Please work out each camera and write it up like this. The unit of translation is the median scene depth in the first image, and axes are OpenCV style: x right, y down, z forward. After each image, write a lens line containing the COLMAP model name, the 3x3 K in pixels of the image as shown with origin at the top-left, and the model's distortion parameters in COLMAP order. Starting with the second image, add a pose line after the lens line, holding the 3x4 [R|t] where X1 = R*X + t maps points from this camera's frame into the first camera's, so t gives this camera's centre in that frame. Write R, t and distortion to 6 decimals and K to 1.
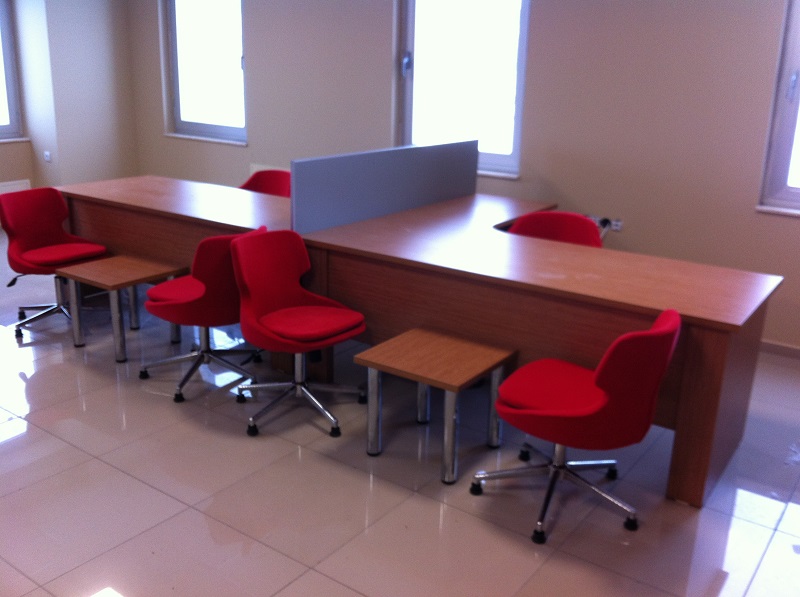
lens RADIAL K [[777.7, 0, 414.8], [0, 777.7, 295.2], [0, 0, 1]] dist [0.135607, -0.355824]
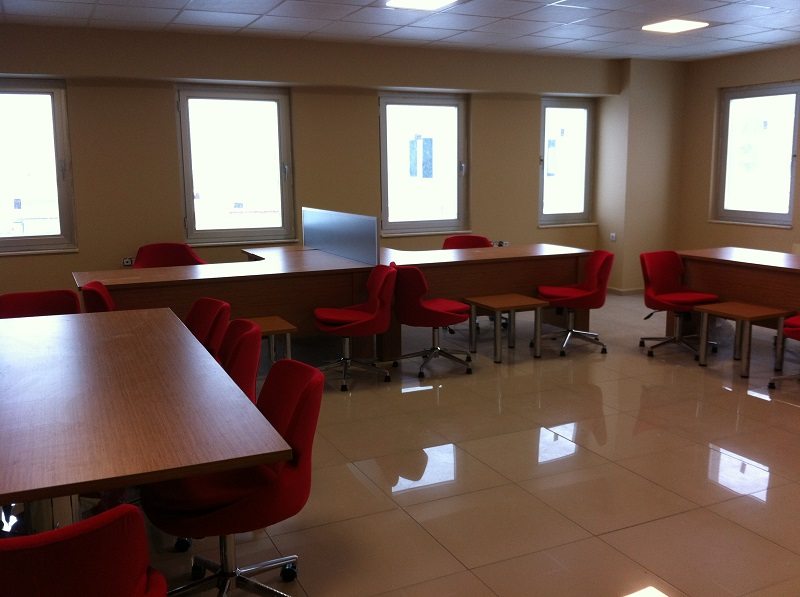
lens RADIAL K [[777.7, 0, 414.8], [0, 777.7, 295.2], [0, 0, 1]] dist [0.135607, -0.355824]
pose [[0.869282, 0.048443, -0.491937, -0.177499], [-0.110672, 0.988996, -0.098173, 0.118227], [0.481768, 0.139784, 0.865078, -0.368619]]
